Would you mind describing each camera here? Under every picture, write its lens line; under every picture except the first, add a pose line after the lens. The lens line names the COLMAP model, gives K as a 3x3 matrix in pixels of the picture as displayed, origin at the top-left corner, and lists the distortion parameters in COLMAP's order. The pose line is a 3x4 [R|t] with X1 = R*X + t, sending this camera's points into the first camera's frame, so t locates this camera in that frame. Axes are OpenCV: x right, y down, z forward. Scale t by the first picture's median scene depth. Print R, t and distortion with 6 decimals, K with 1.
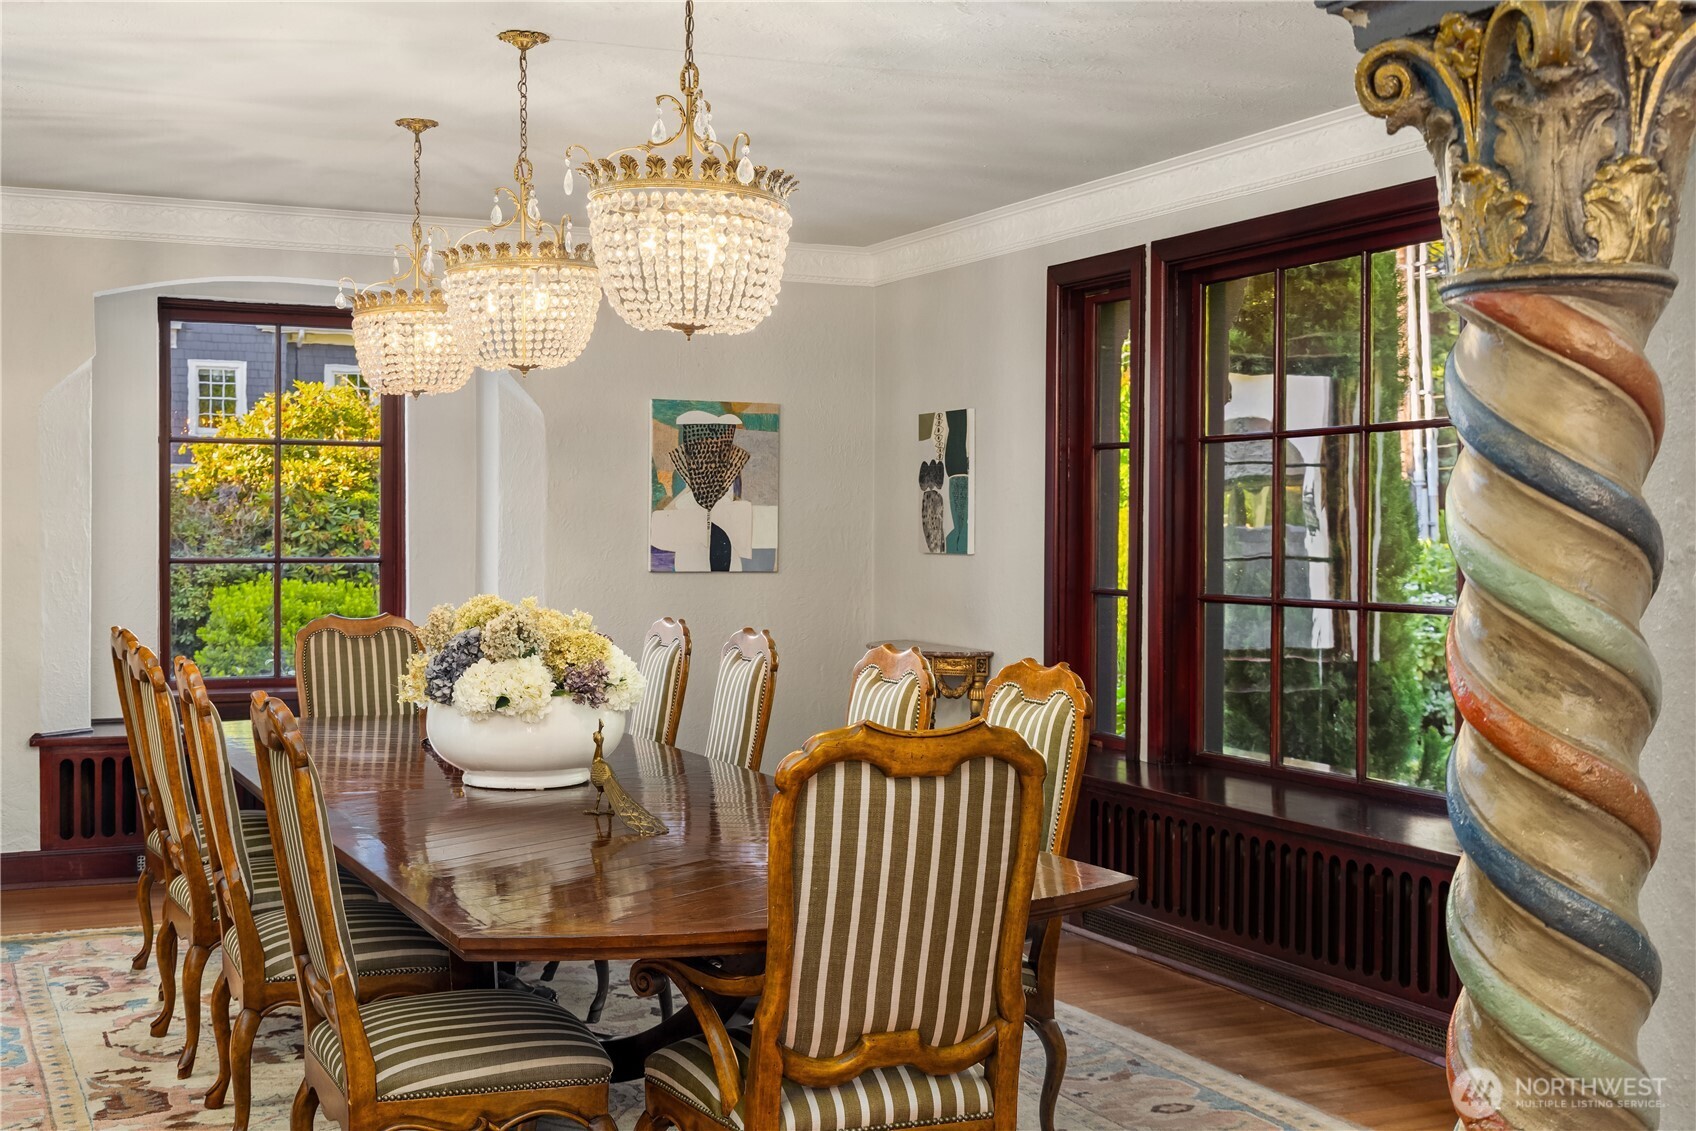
lens RADIAL K [[2006.0, 0, 848.6], [0, 2006.0, 564.5], [0, 0, 1]] dist [-0.005517, 0.000000]
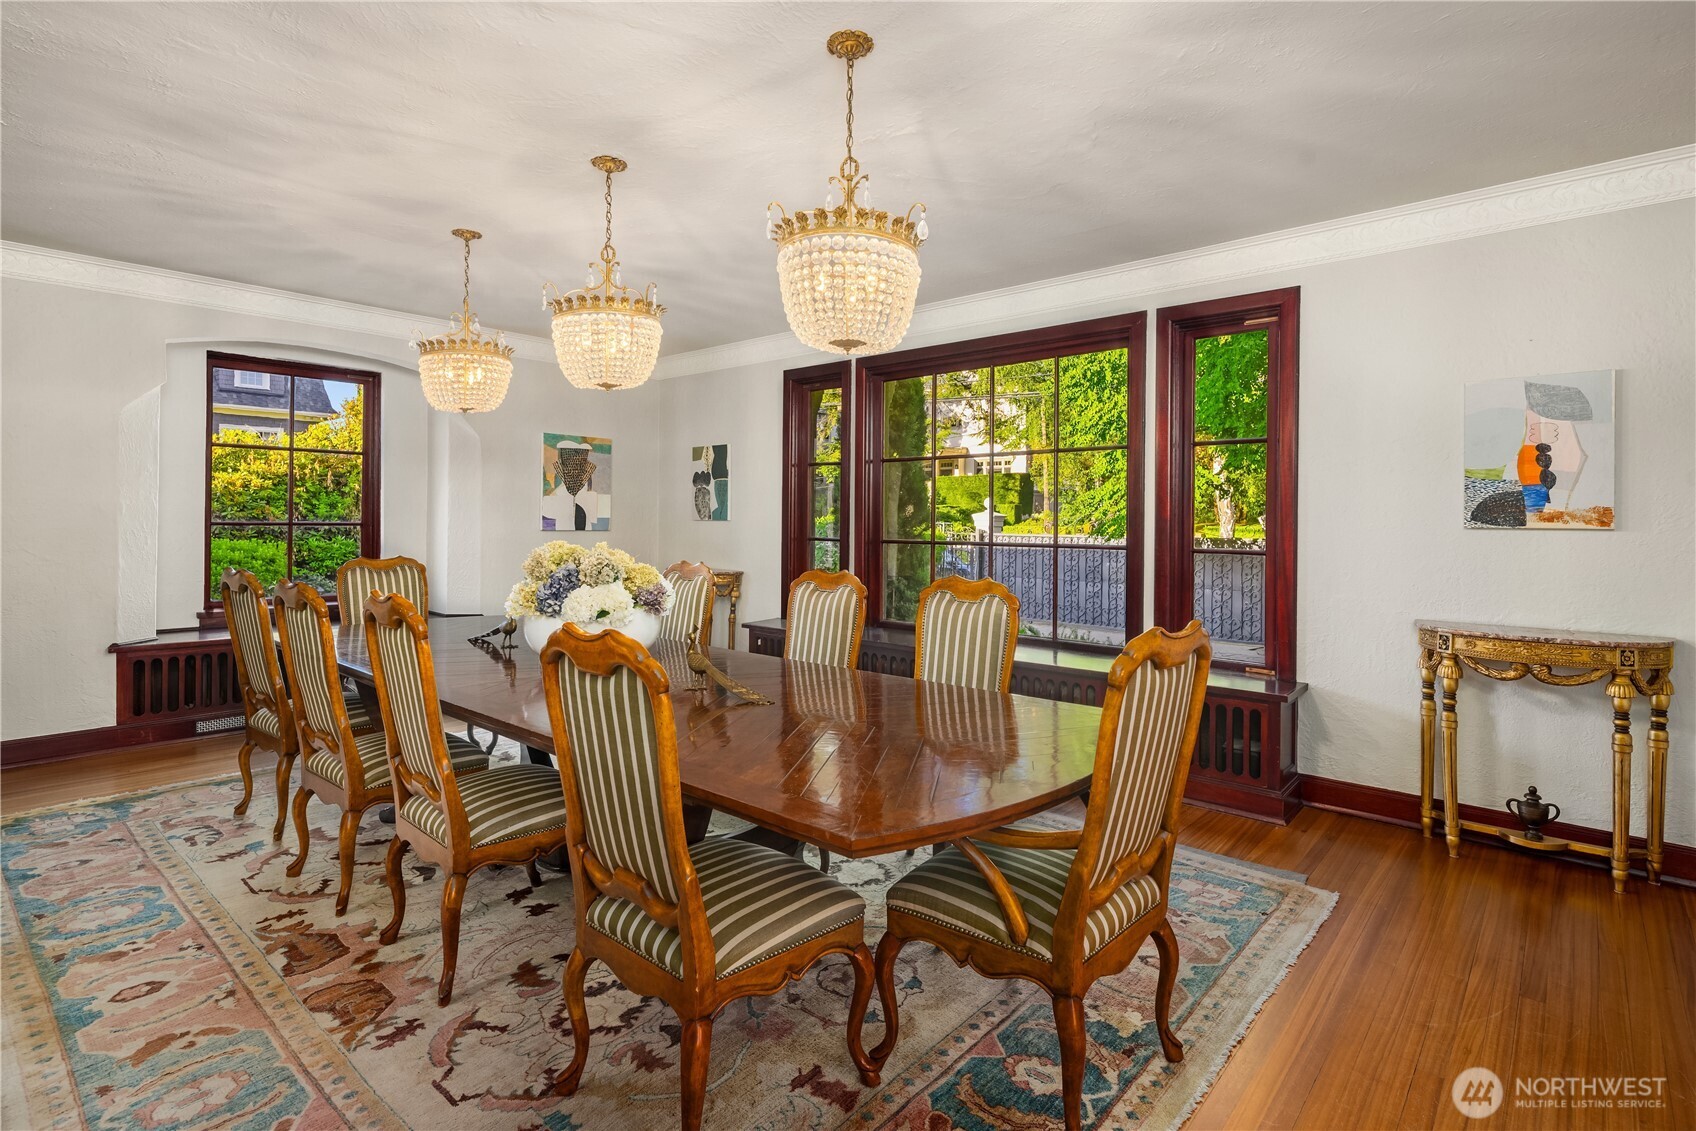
lens RADIAL K [[829.1, 0, 835.3], [0, 829.1, 519.3], [0, 0, 1]] dist [0.000694, -0.001697]
pose [[0.917171, 0.004014, 0.398474, -0.167798], [0.002461, 0.999873, -0.015737, 0.006554], [-0.398487, 0.015414, 0.917044, 0.250474]]
